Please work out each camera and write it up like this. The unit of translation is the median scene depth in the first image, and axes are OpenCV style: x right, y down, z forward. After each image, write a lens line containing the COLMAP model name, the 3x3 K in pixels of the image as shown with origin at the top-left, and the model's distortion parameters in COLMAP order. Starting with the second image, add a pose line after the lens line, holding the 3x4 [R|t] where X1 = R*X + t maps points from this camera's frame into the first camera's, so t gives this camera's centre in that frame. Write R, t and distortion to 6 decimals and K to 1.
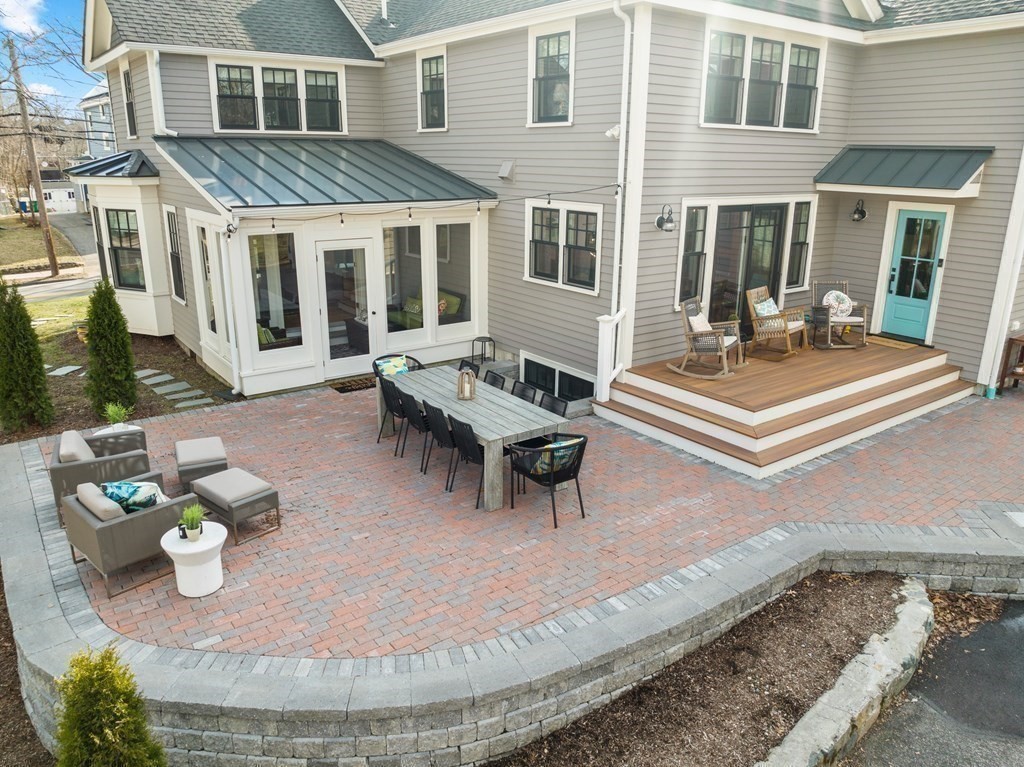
lens RADIAL K [[738.3, 0, 512.2], [0, 738.3, 381.3], [0, 0, 1]] dist [-0.035085, 0.002461]
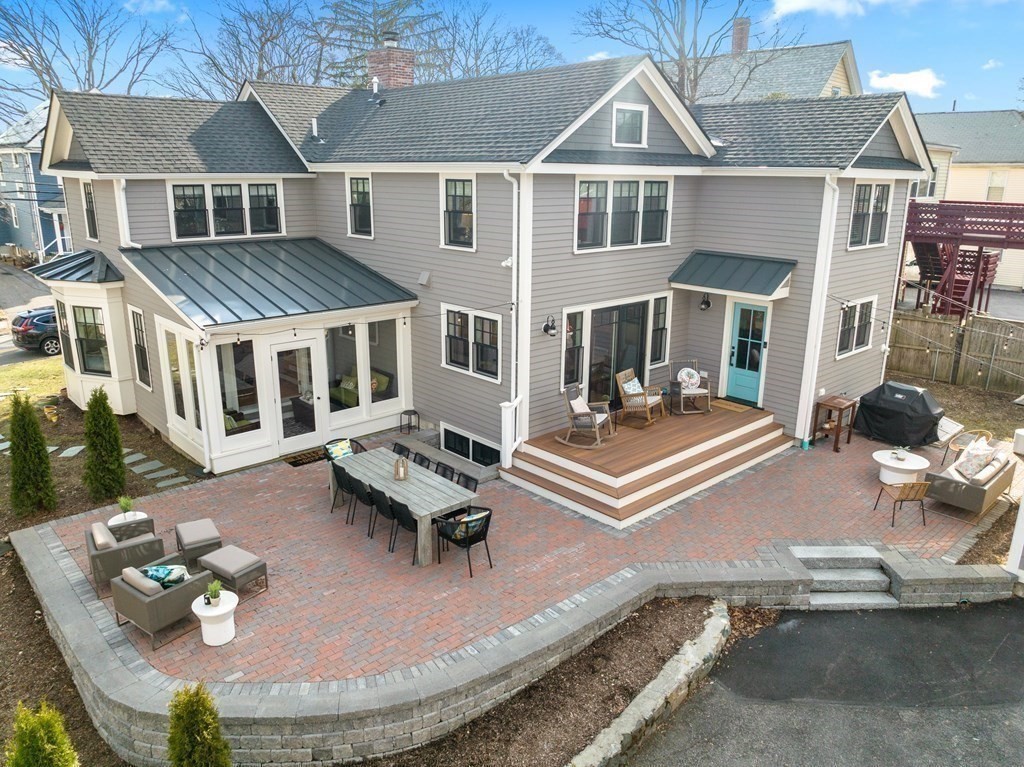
lens RADIAL K [[738.3, 0, 509.1], [0, 738.3, 381.7], [0, 0, 1]] dist [-0.035085, 0.002461]
pose [[0.993835, -0.031172, 0.106400, -0.004534], [0.033411, 0.999255, -0.019331, -0.100790], [-0.105719, 0.022767, 0.994135, -0.284350]]
